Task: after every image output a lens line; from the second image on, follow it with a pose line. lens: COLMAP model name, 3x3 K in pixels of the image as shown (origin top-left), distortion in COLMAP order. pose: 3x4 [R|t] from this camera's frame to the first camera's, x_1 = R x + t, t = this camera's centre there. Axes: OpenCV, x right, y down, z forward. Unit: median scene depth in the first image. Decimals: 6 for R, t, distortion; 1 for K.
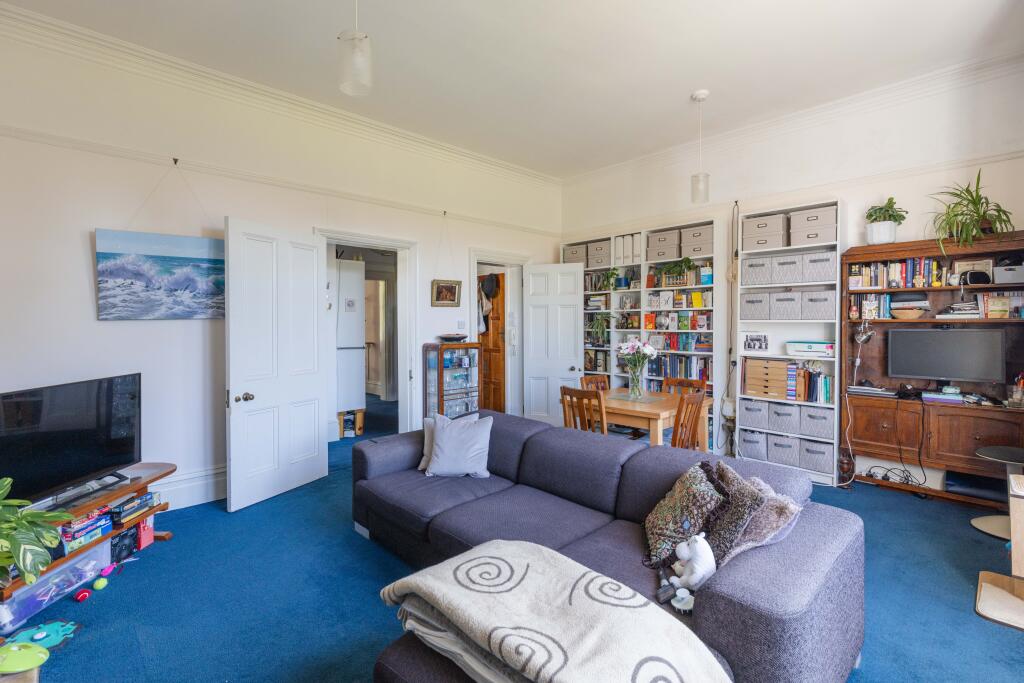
lens RADIAL K [[468.5, 0, 519.8], [0, 468.5, 326.5], [0, 0, 1]] dist [0.000614, -0.000095]
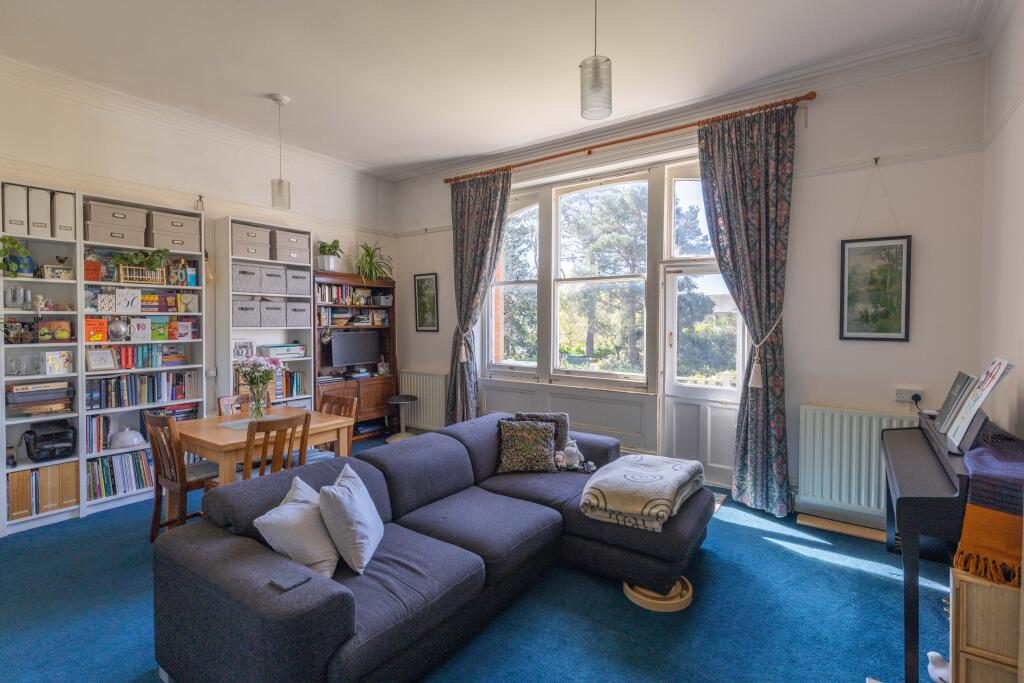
lens RADIAL K [[468.5, 0, 514.0], [0, 468.5, 331.1], [0, 0, 1]] dist [0.000614, -0.000095]
pose [[-0.172785, -0.019160, 0.984773, -0.525948], [0.007644, 0.999755, 0.020793, -0.019633], [-0.984930, 0.011120, -0.172596, 0.547758]]
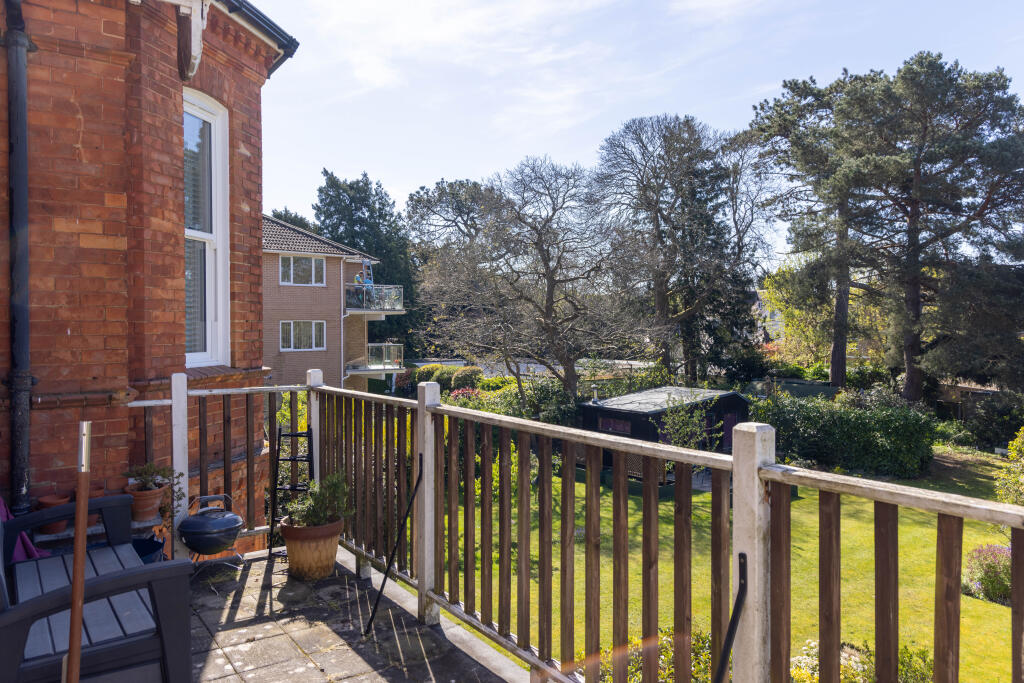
lens RADIAL K [[695.7, 0, 511.7], [0, 695.7, 334.4], [0, 0, 1]] dist [-0.009920, -0.002465]
pose [[0.132422, -0.011282, 0.991129, -0.445070], [0.010011, 0.999899, 0.010045, -0.016037], [-0.991143, 0.008592, 0.132522, 0.489221]]
